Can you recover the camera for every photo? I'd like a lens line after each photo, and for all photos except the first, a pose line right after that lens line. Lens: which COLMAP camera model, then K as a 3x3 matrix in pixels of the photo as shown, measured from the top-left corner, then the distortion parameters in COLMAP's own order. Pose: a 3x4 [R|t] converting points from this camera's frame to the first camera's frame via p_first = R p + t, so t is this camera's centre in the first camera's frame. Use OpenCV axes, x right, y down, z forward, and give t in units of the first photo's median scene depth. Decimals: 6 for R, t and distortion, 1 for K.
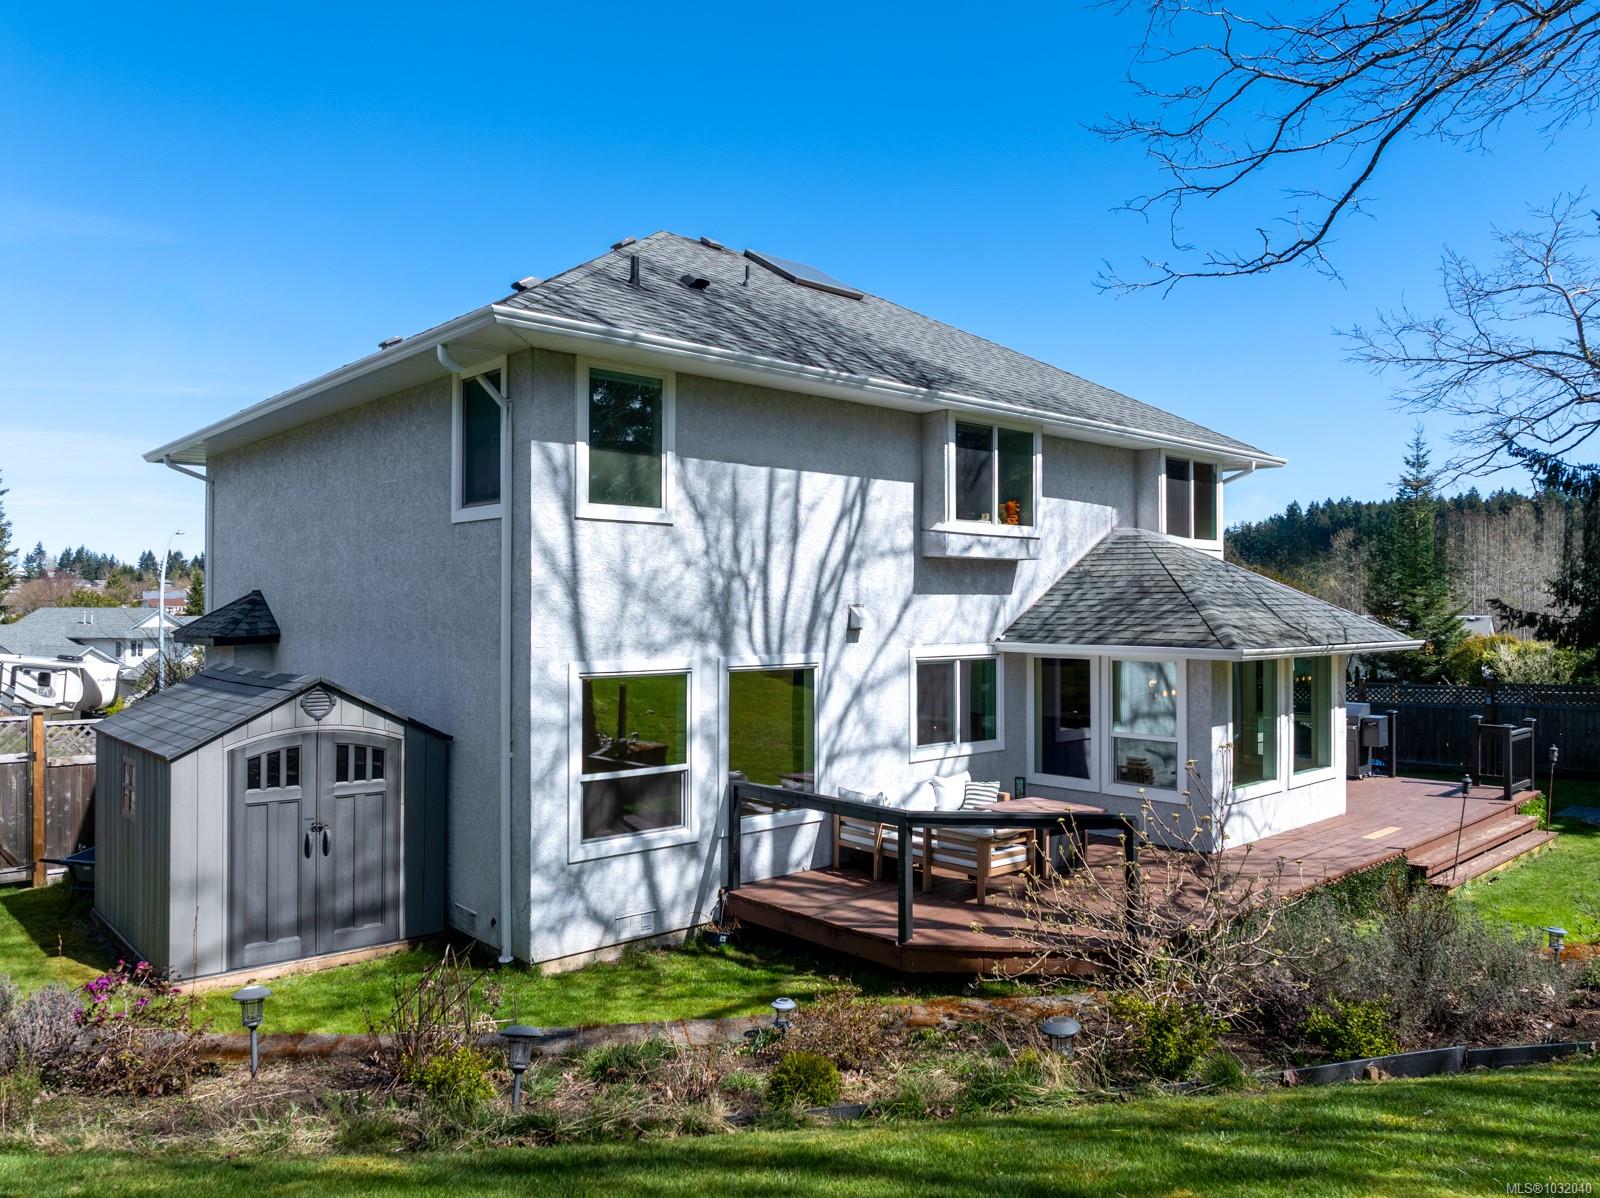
lens RADIAL K [[1136.6, 0, 800.0], [0, 1136.6, 595.7], [0, 0, 1]] dist [-0.022198, -0.005729]
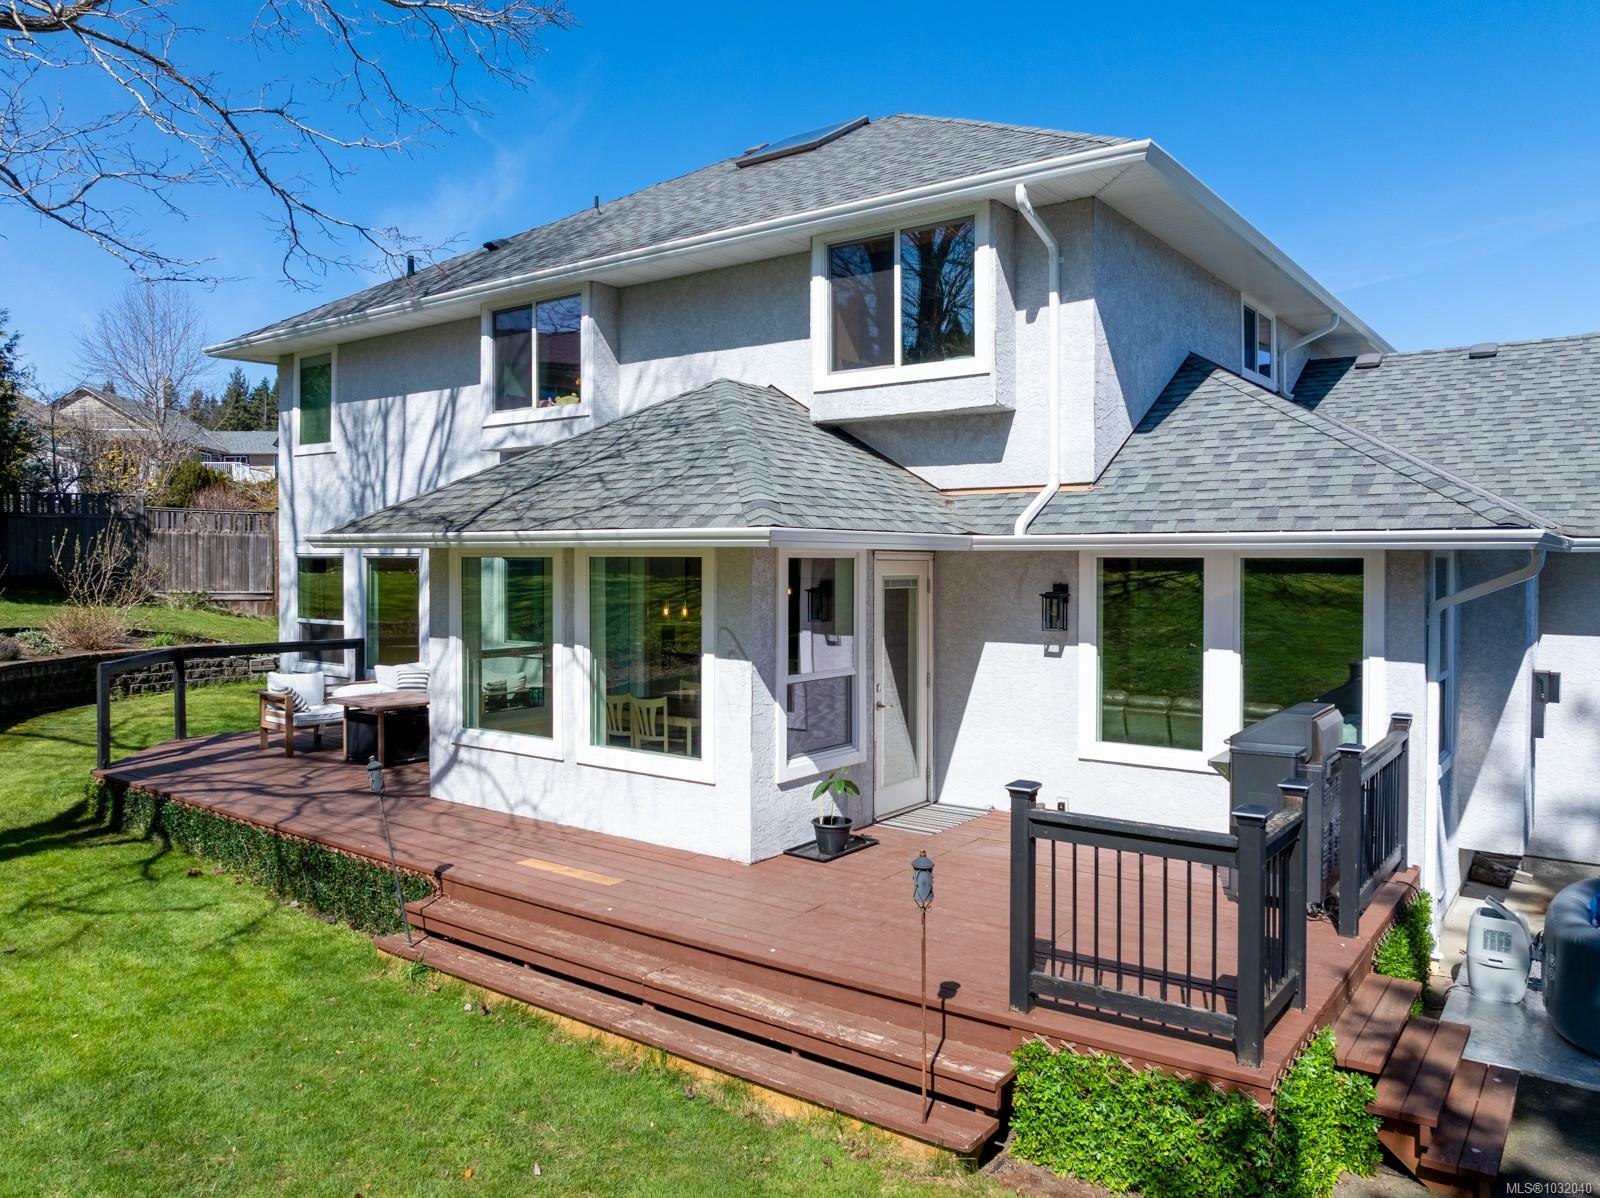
lens RADIAL K [[1136.6, 0, 798.0], [0, 1136.6, 595.6], [0, 0, 1]] dist [-0.022198, -0.005729]
pose [[0.195122, 0.037076, -0.980078, 1.313380], [0.009161, 0.999173, 0.039622, 0.061385], [0.980736, -0.016710, 0.194621, 1.210814]]
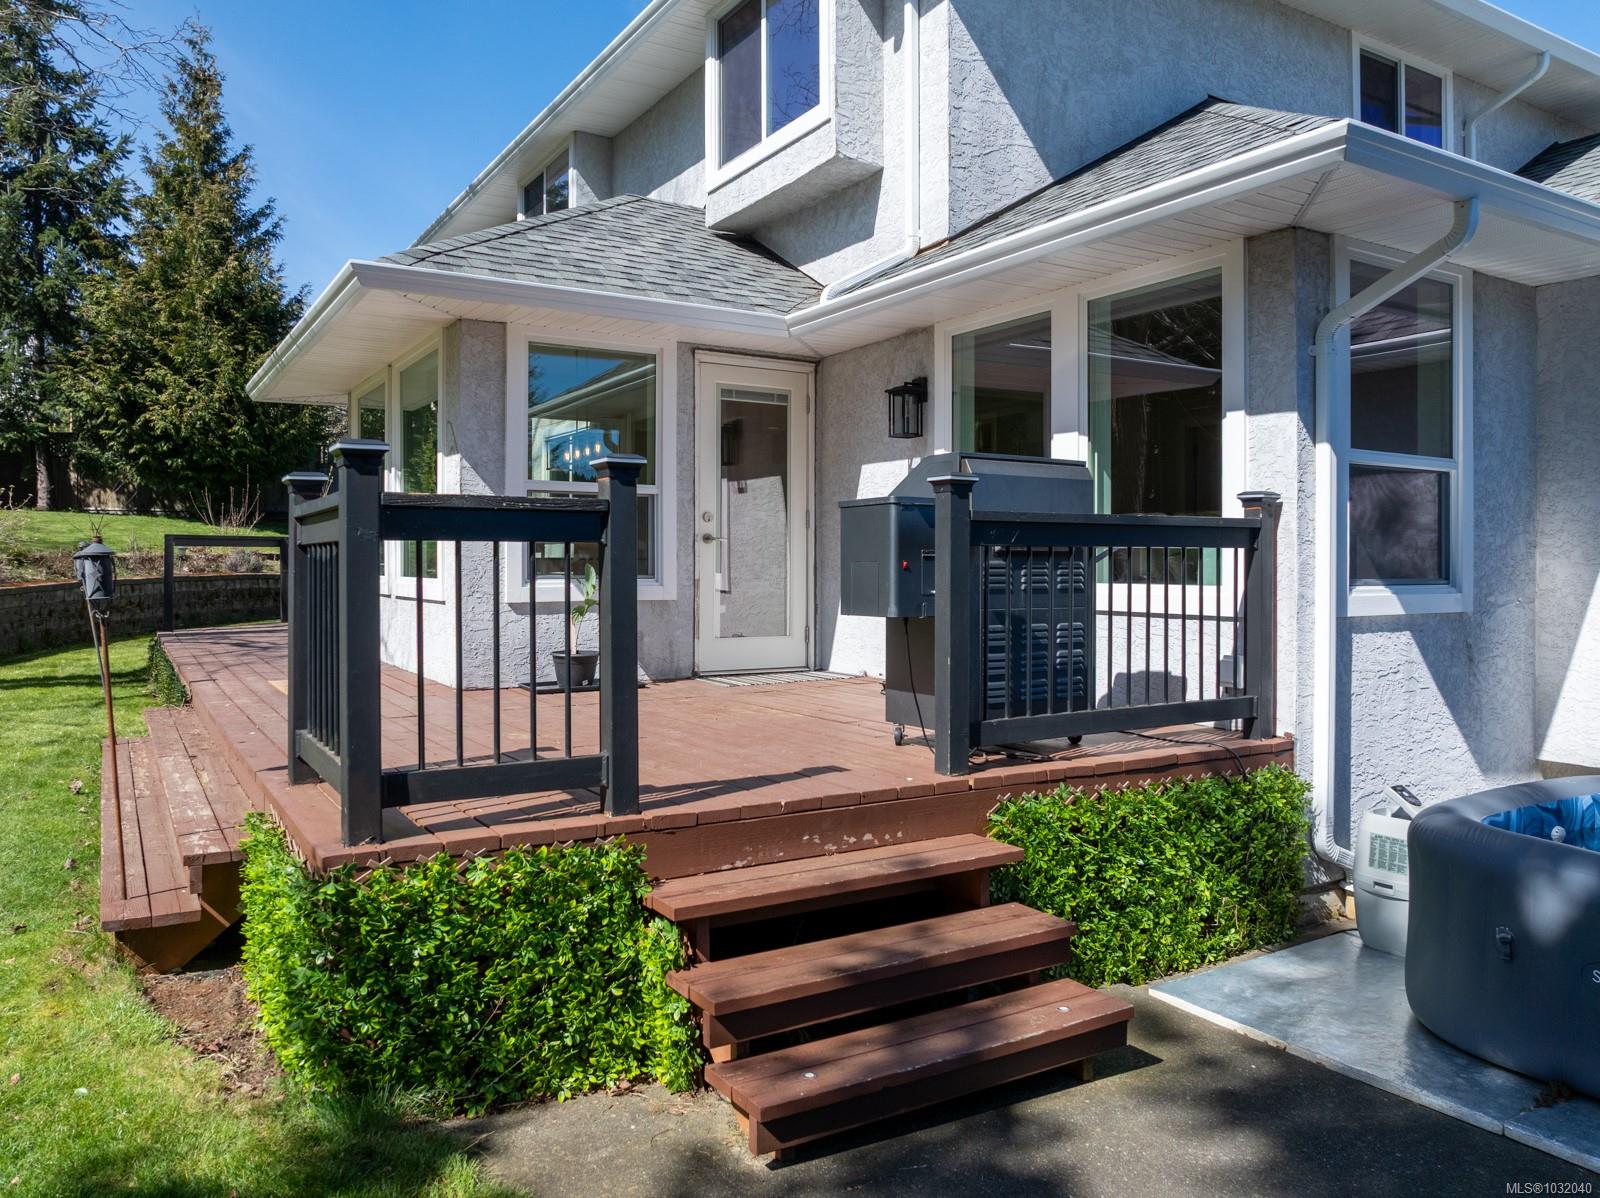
lens RADIAL K [[1136.6, 0, 799.6], [0, 1136.6, 593.6], [0, 0, 1]] dist [-0.022198, -0.005729]
pose [[-0.189930, 0.031036, -0.981307, 1.188389], [0.012328, 0.999497, 0.029225, 0.183164], [0.981720, -0.006547, -0.190217, 1.595592]]
